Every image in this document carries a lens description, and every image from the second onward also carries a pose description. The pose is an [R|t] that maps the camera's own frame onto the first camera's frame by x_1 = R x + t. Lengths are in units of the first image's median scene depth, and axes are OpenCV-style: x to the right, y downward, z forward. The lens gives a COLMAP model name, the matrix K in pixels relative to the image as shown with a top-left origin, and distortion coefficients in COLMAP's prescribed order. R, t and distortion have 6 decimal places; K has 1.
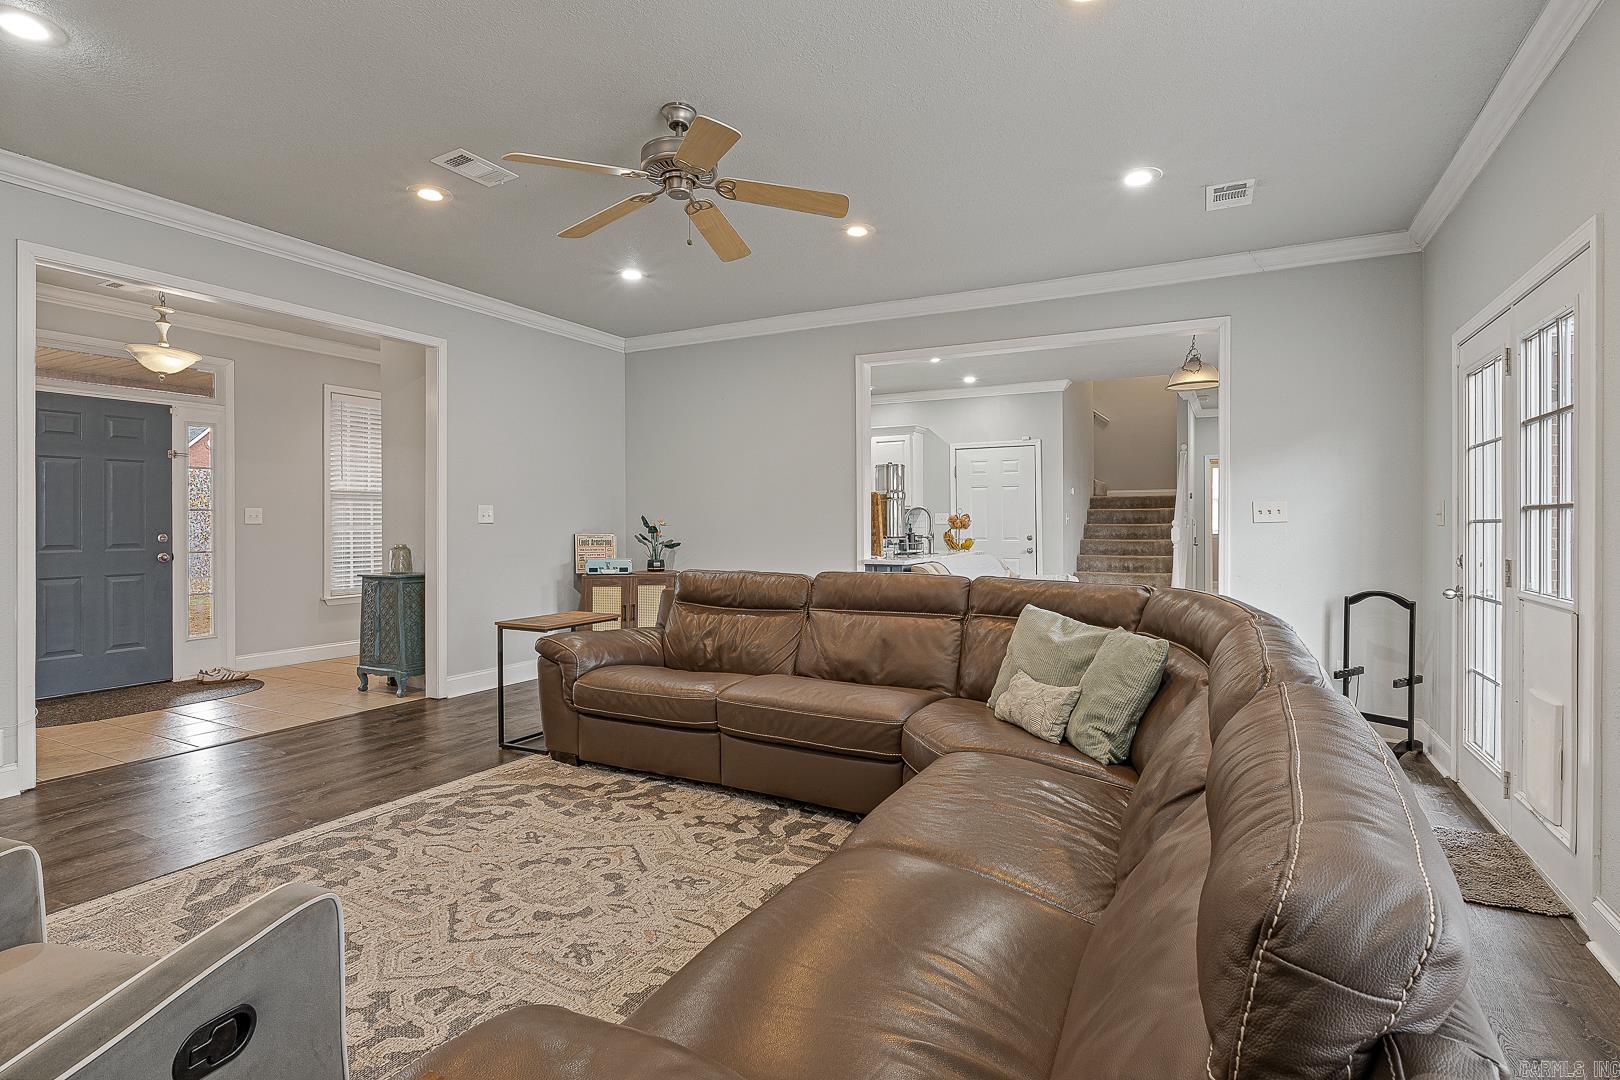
lens RADIAL K [[796.2, 0, 802.0], [0, 796.2, 523.1], [0, 0, 1]] dist [-0.000834, 0.000887]
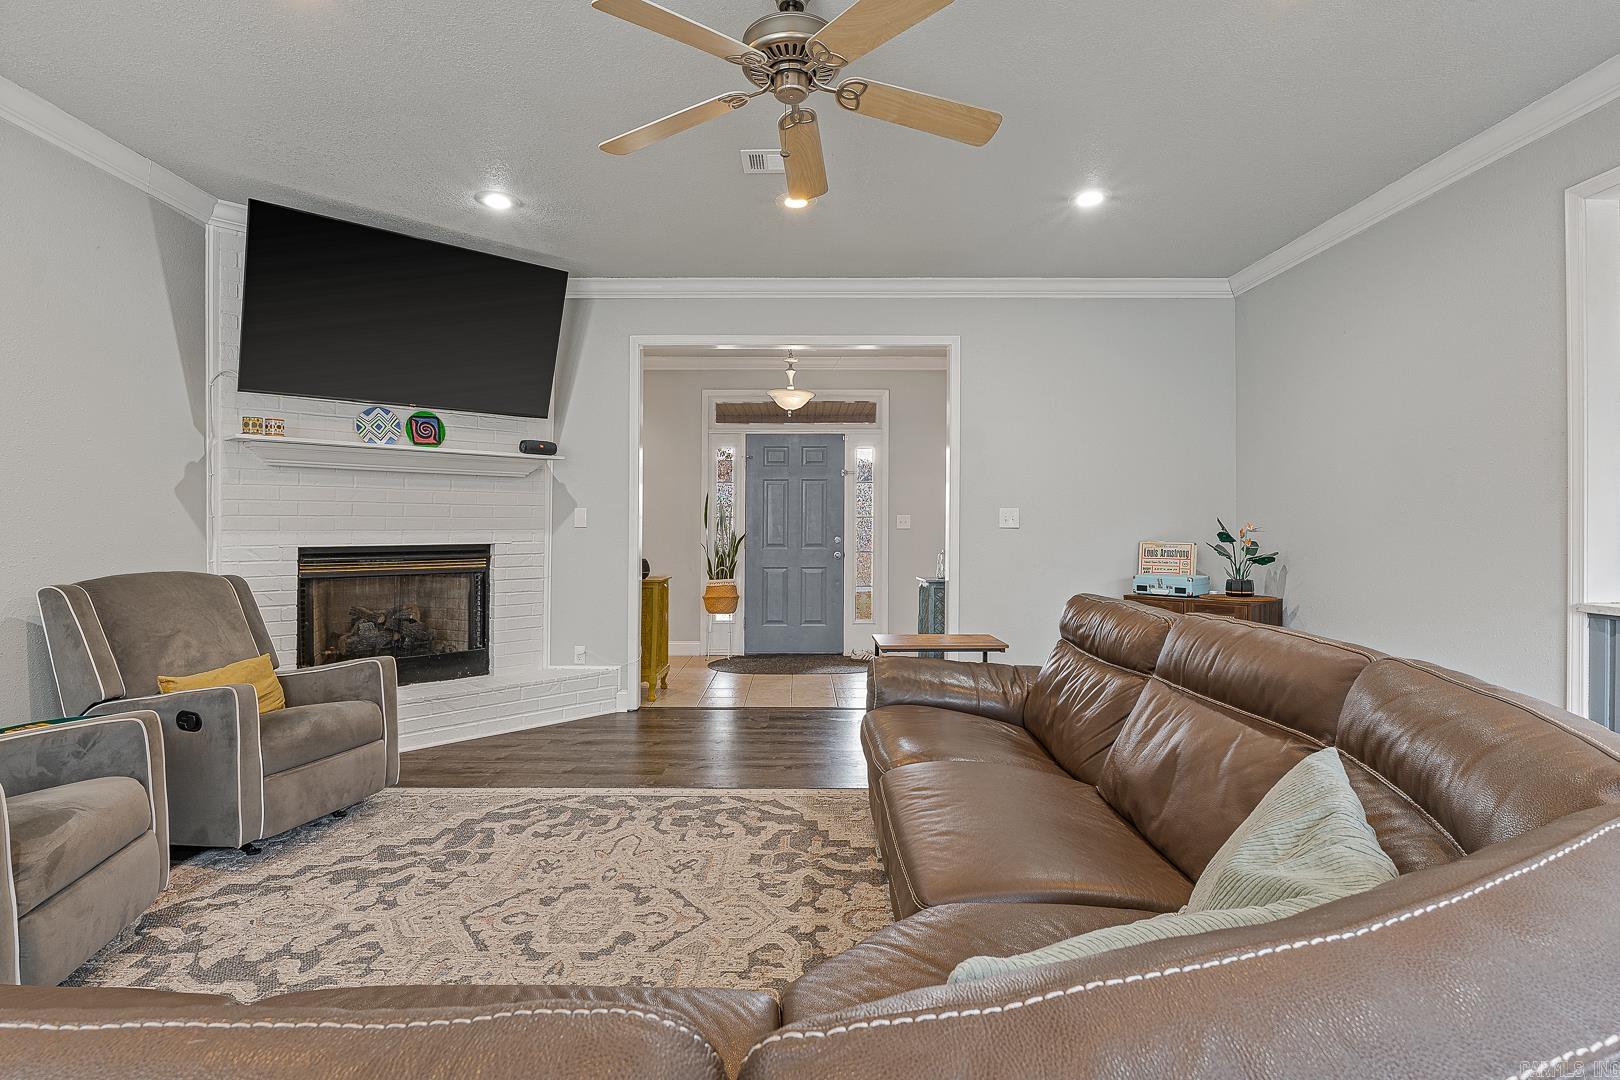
lens RADIAL K [[796.2, 0, 790.7], [0, 796.2, 526.1], [0, 0, 1]] dist [-0.000834, 0.000887]
pose [[0.468550, -0.002655, -0.883433, 0.470706], [-0.001248, 0.999992, -0.003667, 0.002557], [0.883436, 0.002821, 0.468543, 0.588977]]
